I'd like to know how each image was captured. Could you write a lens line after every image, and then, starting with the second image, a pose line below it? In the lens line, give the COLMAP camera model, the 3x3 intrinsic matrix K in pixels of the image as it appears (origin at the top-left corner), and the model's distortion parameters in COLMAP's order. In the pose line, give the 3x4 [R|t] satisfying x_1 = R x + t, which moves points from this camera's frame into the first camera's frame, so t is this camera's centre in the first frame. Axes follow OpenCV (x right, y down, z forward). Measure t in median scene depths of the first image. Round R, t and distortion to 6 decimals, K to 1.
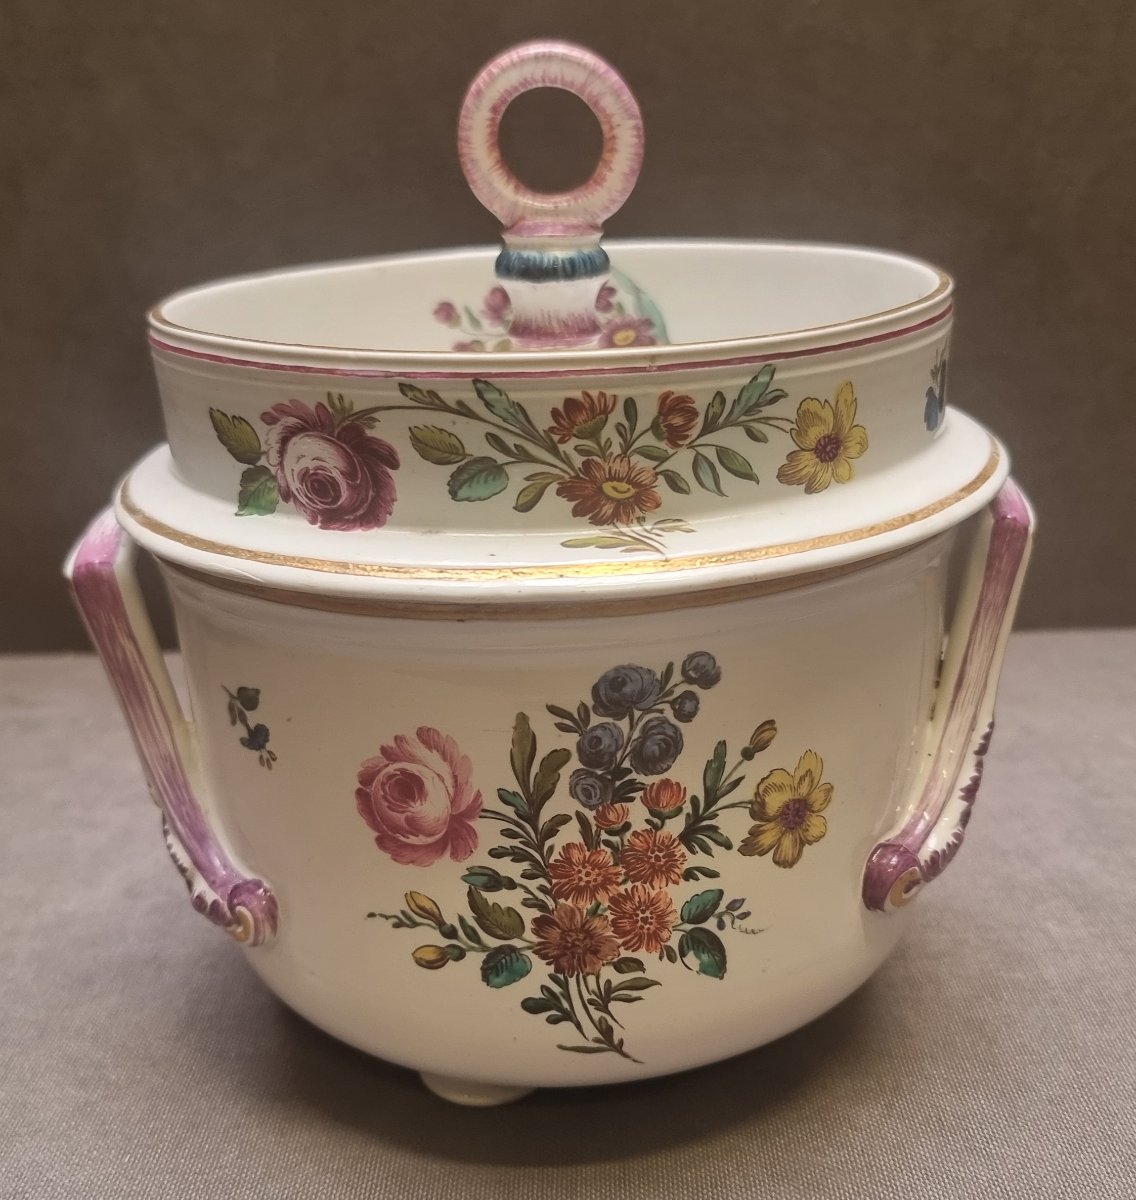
lens RADIAL K [[1513.7, 0, 568.0], [0, 1513.7, 600.0], [0, 0, 1]] dist [0.064958, -0.014857]
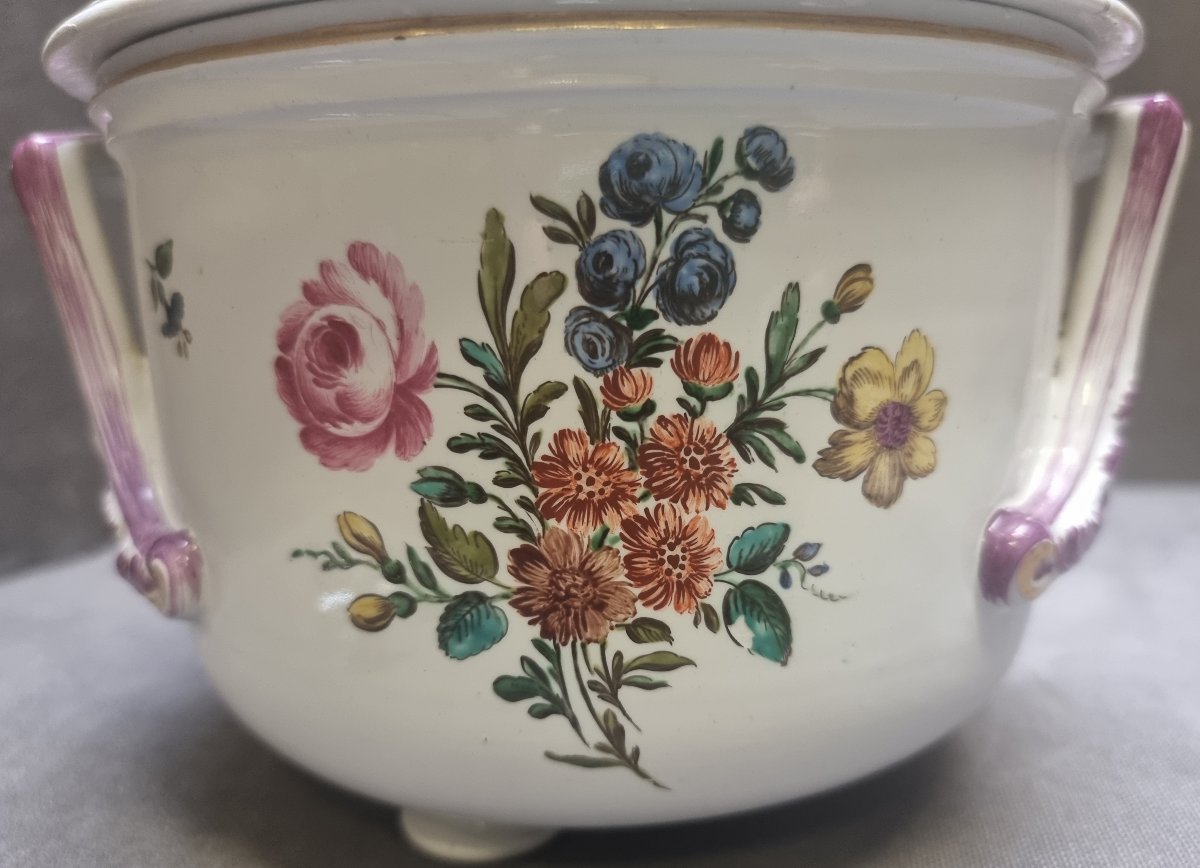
lens RADIAL K [[1023.1, 0, 624.7], [0, 1023.1, 434.8], [0, 0, 1]] dist [-0.006560, -0.006300]
pose [[0.998056, 0.033490, -0.052554, 0.051211], [-0.040570, 0.989316, -0.140027, 0.221539], [0.047303, 0.141887, 0.988752, 0.540325]]
